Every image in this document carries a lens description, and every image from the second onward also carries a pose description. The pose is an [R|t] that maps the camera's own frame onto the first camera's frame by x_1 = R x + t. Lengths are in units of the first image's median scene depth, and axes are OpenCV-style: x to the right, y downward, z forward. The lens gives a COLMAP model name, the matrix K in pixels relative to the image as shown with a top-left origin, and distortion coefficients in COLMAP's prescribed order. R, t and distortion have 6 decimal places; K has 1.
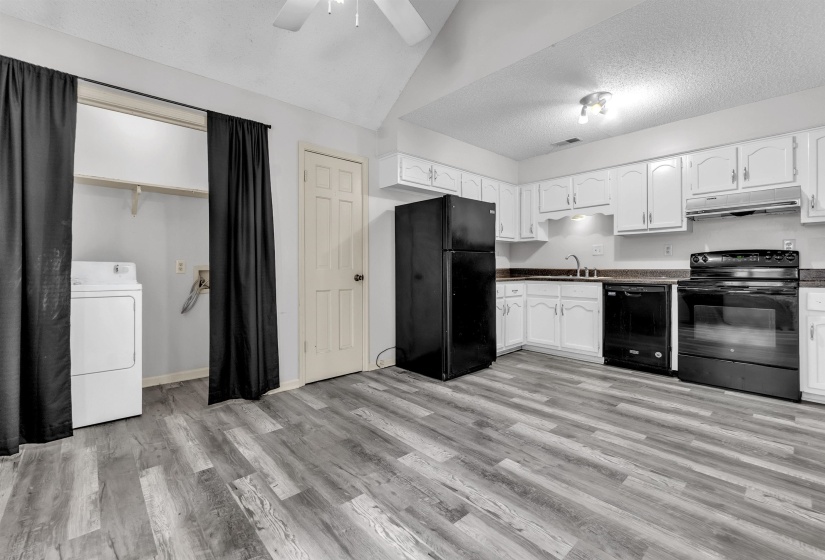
lens RADIAL K [[361.7, 0, 415.2], [0, 361.7, 265.9], [0, 0, 1]] dist [-0.007650, 0.001079]
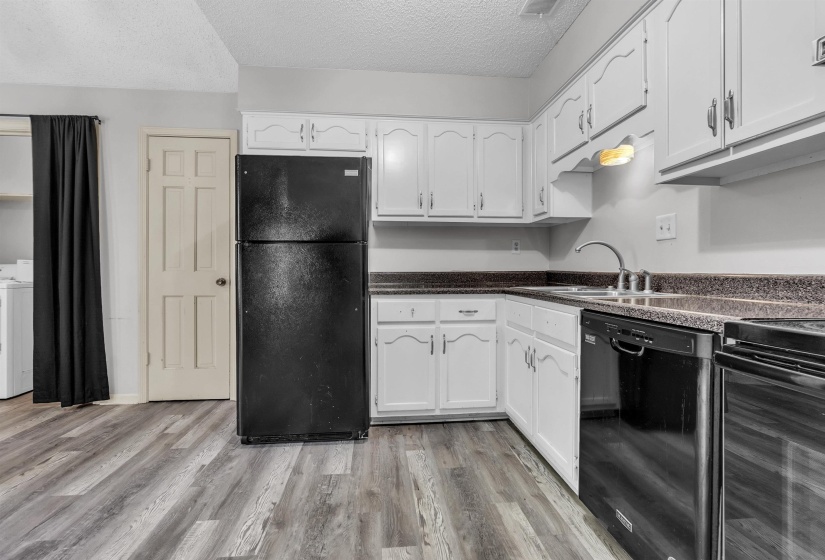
lens RADIAL K [[361.7, 0, 414.3], [0, 361.7, 269.3], [0, 0, 1]] dist [-0.007650, 0.001079]
pose [[0.793378, 0.000700, -0.608729, 0.715467], [0.001730, 0.999993, 0.003404, 0.003085], [0.608727, -0.003754, 0.793371, 0.672308]]
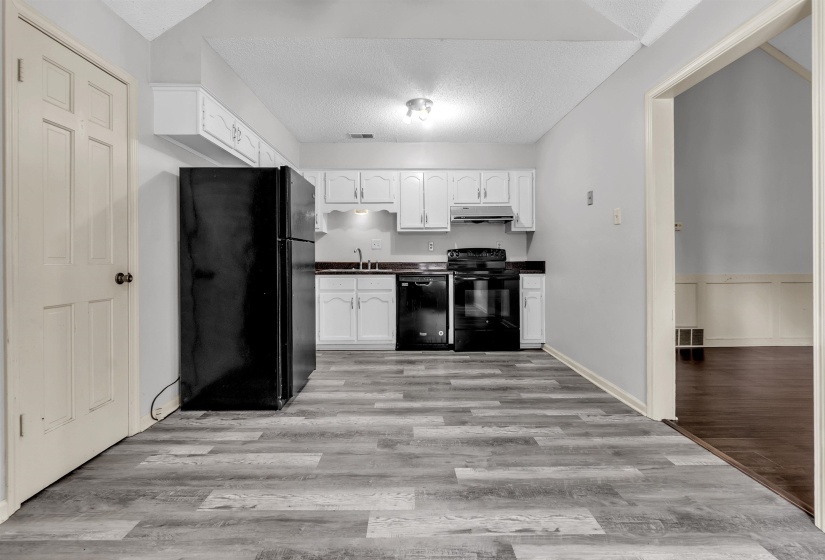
lens RADIAL K [[361.7, 0, 414.1], [0, 361.7, 259.7], [0, 0, 1]] dist [-0.007650, 0.001079]
pose [[0.659551, 0.001538, 0.751658, -0.305448], [-0.003468, 0.999993, 0.000998, 0.000050], [-0.751652, -0.003265, 0.659552, 0.283667]]
